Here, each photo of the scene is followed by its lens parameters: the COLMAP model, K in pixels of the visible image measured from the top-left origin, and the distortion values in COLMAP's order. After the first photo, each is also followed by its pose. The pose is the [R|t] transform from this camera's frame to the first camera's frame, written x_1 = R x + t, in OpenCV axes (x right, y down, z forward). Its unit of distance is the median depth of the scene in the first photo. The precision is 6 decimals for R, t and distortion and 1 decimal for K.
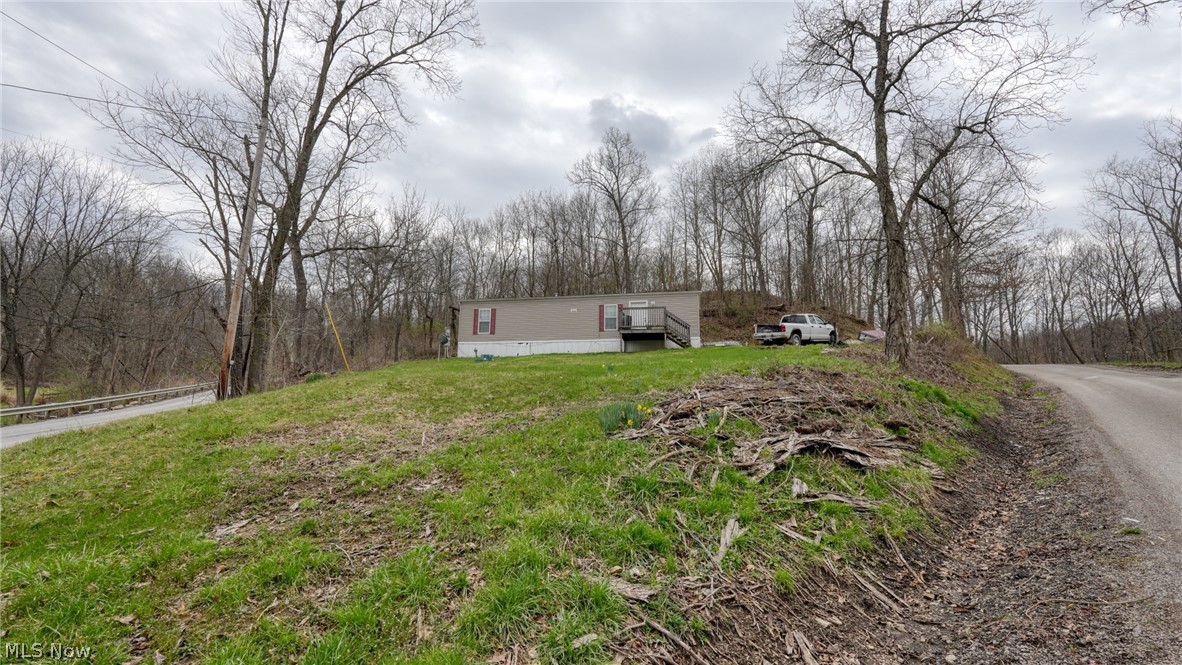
lens RADIAL K [[518.9, 0, 591.0], [0, 518.9, 332.5], [0, 0, 1]] dist [-0.002988, 0.000273]
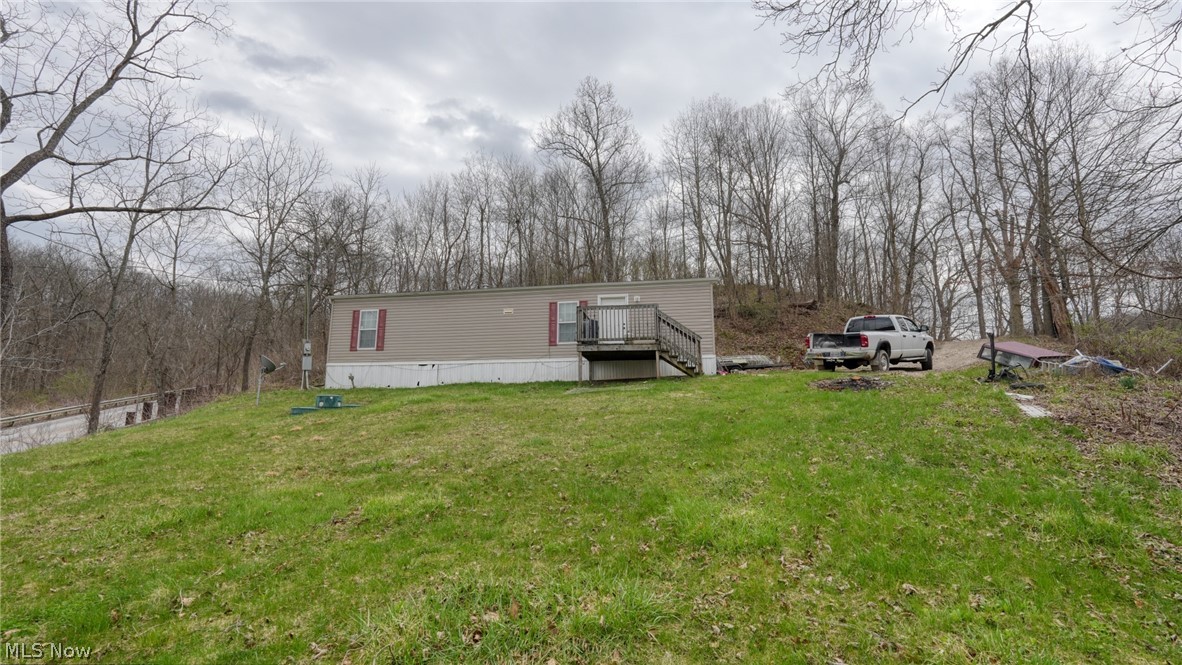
lens RADIAL K [[518.9, 0, 591.0], [0, 518.9, 332.5], [0, 0, 1]] dist [-0.002988, 0.000273]
pose [[0.999898, -0.007131, 0.012338, 0.055910], [0.007103, 0.999972, 0.002327, -0.018024], [-0.012355, -0.002240, 0.999921, 0.378519]]
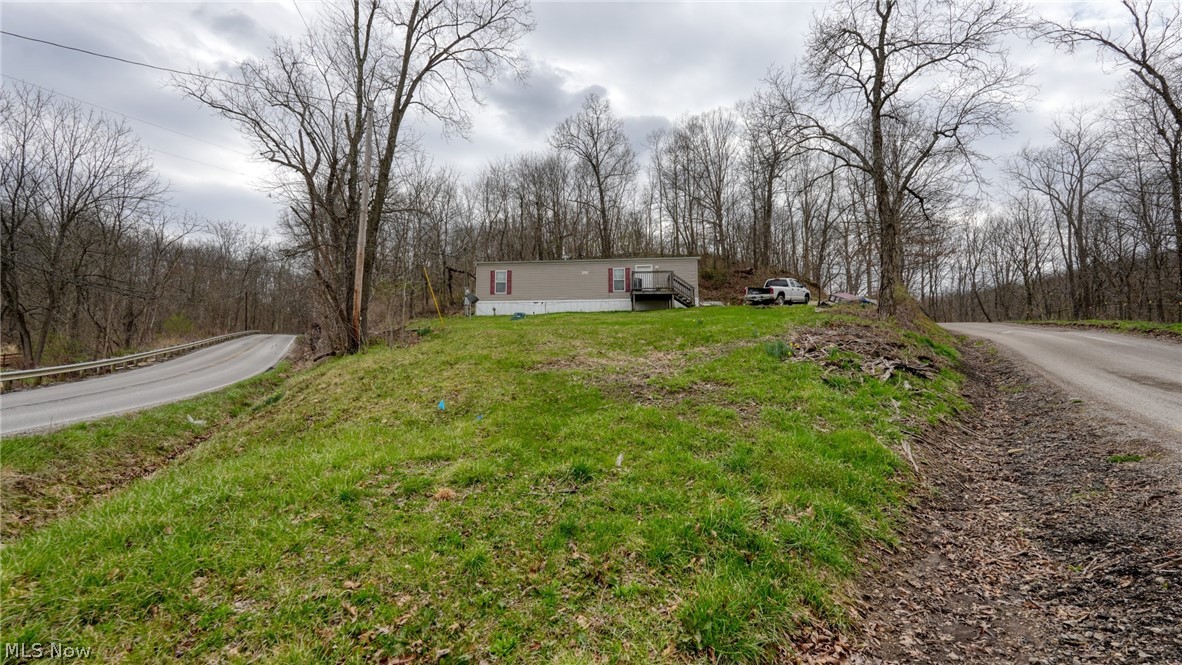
lens RADIAL K [[518.9, 0, 591.0], [0, 518.9, 332.5], [0, 0, 1]] dist [-0.002988, 0.000273]
pose [[0.993163, -0.002959, 0.116698, -0.147896], [-0.006106, 0.996993, 0.077246, -0.001810], [-0.116575, -0.077430, 0.990159, -0.102060]]
